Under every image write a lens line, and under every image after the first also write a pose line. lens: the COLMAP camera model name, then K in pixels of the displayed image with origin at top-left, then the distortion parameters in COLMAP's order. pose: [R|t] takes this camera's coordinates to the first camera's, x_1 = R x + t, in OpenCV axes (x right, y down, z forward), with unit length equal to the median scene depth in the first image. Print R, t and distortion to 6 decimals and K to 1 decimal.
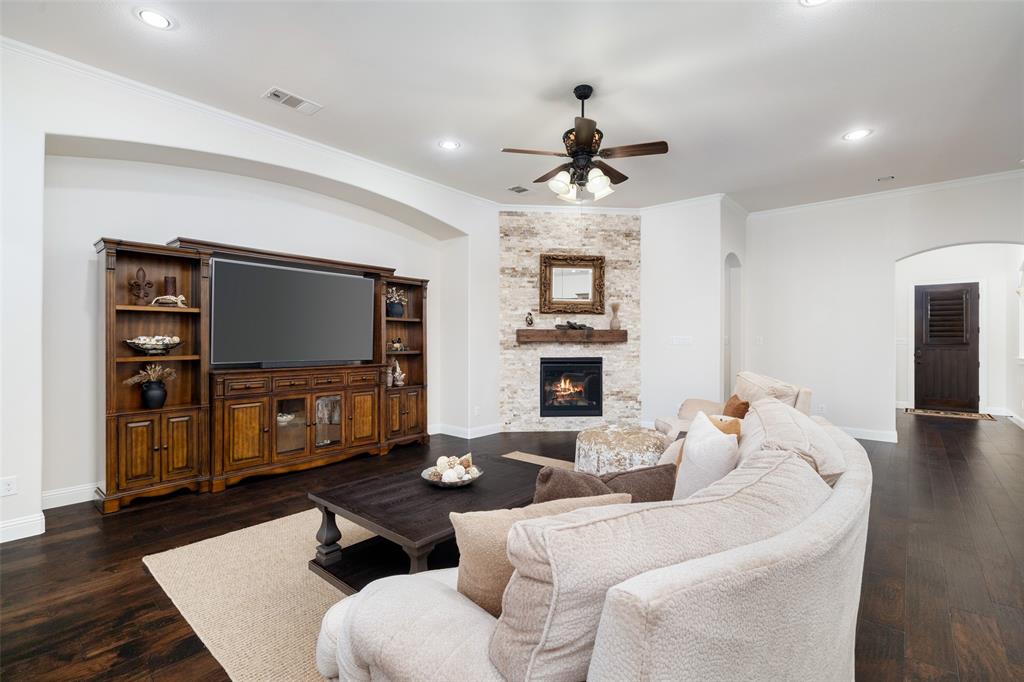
lens RADIAL K [[463.2, 0, 515.7], [0, 463.2, 338.7], [0, 0, 1]] dist [-0.004834, 0.001096]
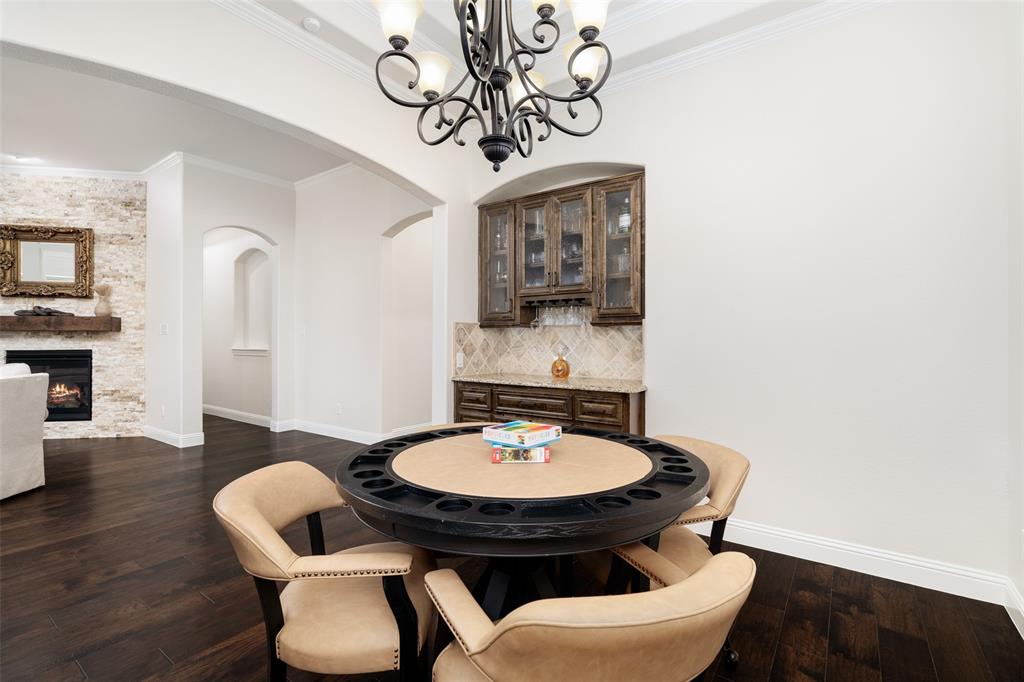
lens RADIAL K [[463.2, 0, 512.0], [0, 463.2, 341.6], [0, 0, 1]] dist [-0.004834, 0.001096]
pose [[0.996384, -0.002500, 0.084926, 0.883729], [0.002315, 0.999995, 0.002272, 0.025292], [-0.084932, -0.002067, 0.996385, 0.108213]]
